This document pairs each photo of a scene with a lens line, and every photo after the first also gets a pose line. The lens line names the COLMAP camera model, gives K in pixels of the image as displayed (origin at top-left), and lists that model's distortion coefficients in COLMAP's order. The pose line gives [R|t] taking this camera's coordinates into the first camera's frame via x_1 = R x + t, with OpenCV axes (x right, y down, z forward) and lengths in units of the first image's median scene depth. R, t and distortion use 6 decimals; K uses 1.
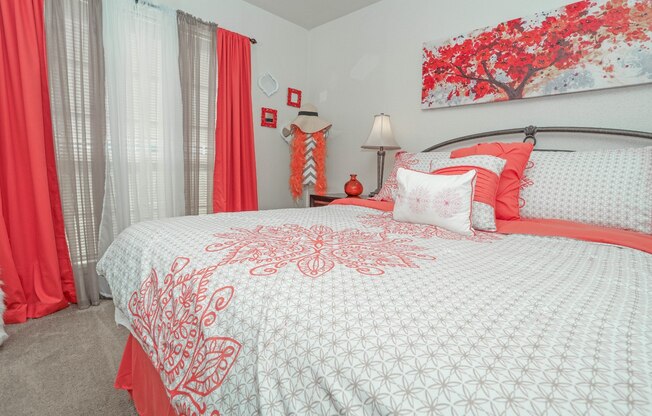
lens RADIAL K [[321.2, 0, 326.5], [0, 321.2, 199.7], [0, 0, 1]] dist [-0.036897, 0.018385]
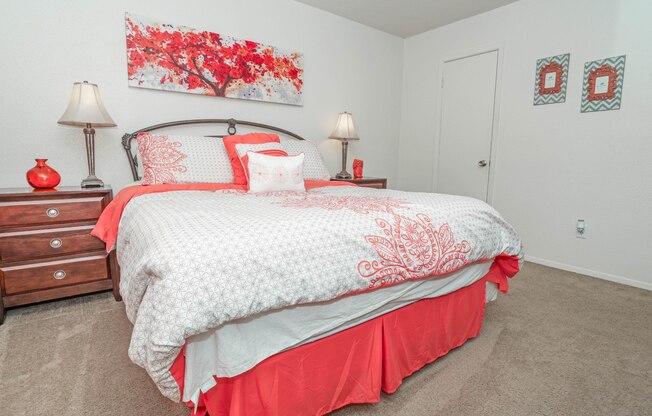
lens RADIAL K [[314.3, 0, 326.0], [0, 314.3, 208.0], [0, 0, 1]] dist [-0.082845, 0.034015]
pose [[0.163714, -0.172189, 0.971364, -0.605815], [0.086550, 0.983360, 0.159728, -0.028435], [-0.982704, 0.057922, 0.175892, 0.349524]]
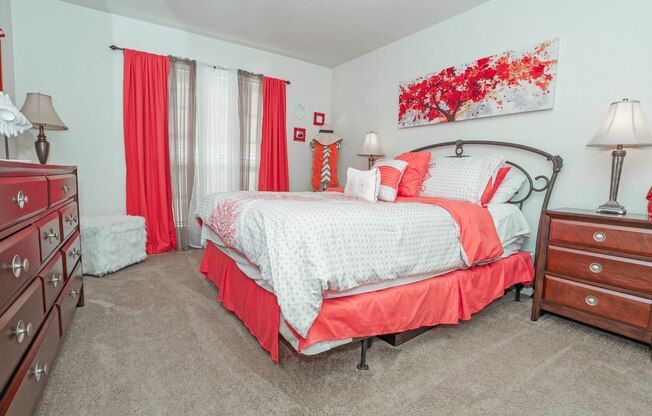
lens RADIAL K [[321.2, 0, 326.5], [0, 321.2, 199.7], [0, 0, 1]] dist [-0.036897, 0.018385]
pose [[0.982085, 0.019197, -0.187457, 0.294431], [-0.023193, 0.999548, -0.019147, 0.077414], [0.187005, 0.023152, 0.982086, -0.502876]]
